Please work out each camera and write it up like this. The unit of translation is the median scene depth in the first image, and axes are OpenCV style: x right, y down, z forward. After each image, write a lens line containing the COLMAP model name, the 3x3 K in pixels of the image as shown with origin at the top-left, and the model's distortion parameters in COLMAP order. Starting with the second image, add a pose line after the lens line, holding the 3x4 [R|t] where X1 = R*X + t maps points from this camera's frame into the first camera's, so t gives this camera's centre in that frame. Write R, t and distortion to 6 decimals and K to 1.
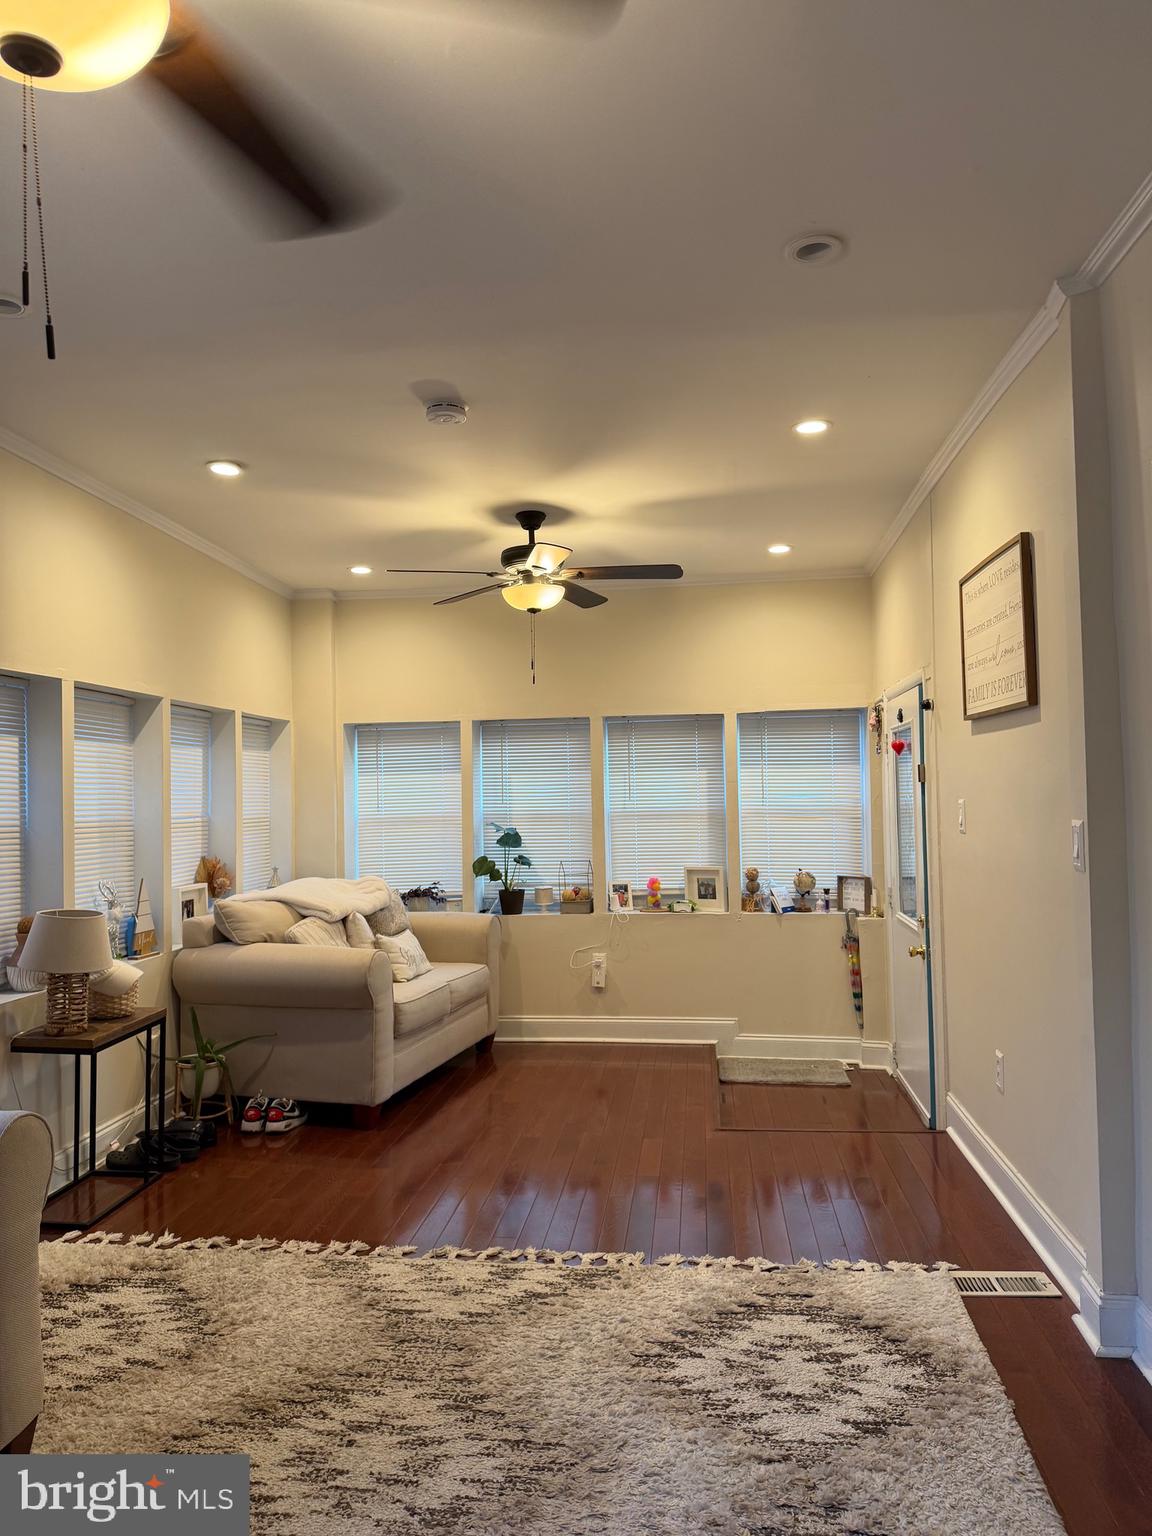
lens RADIAL K [[1080.7, 0, 576.0], [0, 1080.7, 768.0], [0, 0, 1]] dist [0.098405, -0.128971]
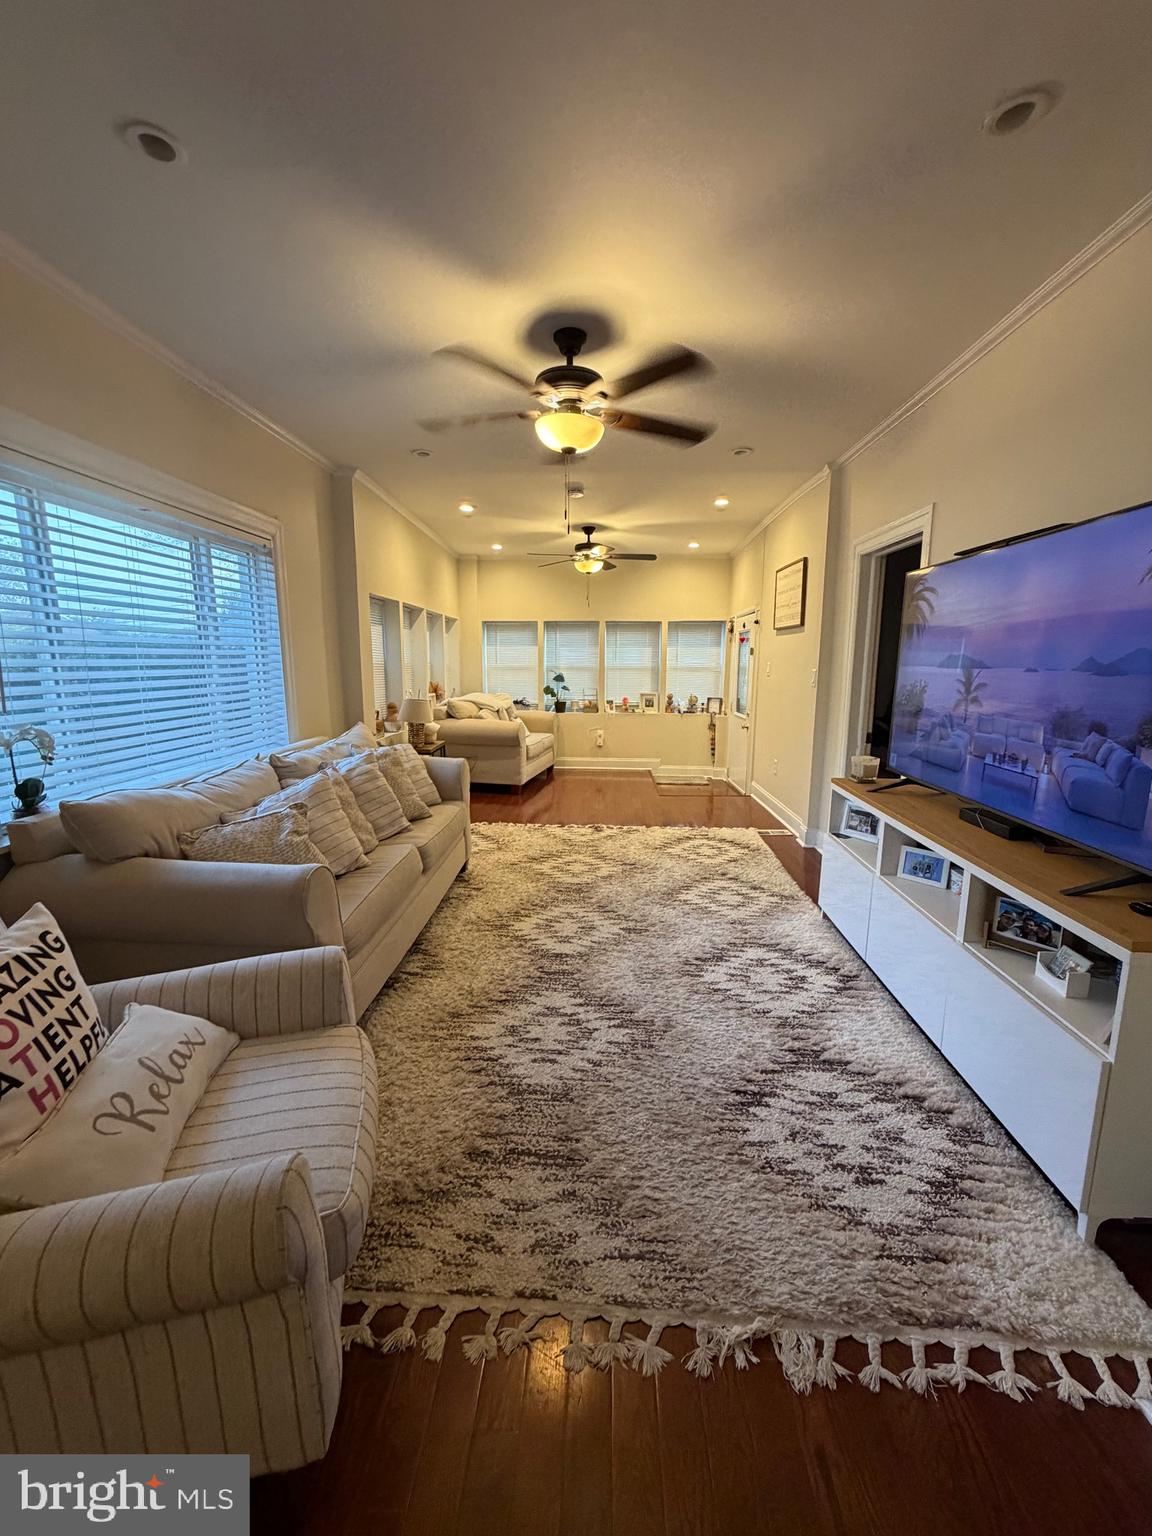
lens RADIAL K [[633.2, 0, 576.0], [0, 633.2, 768.0], [0, 0, 1]] dist [-0.001077, -0.000045]
pose [[0.996509, 0.010162, 0.082866, -0.148812], [-0.025603, 0.981937, 0.187466, 0.004680], [-0.079464, -0.188933, 0.978769, -0.308817]]
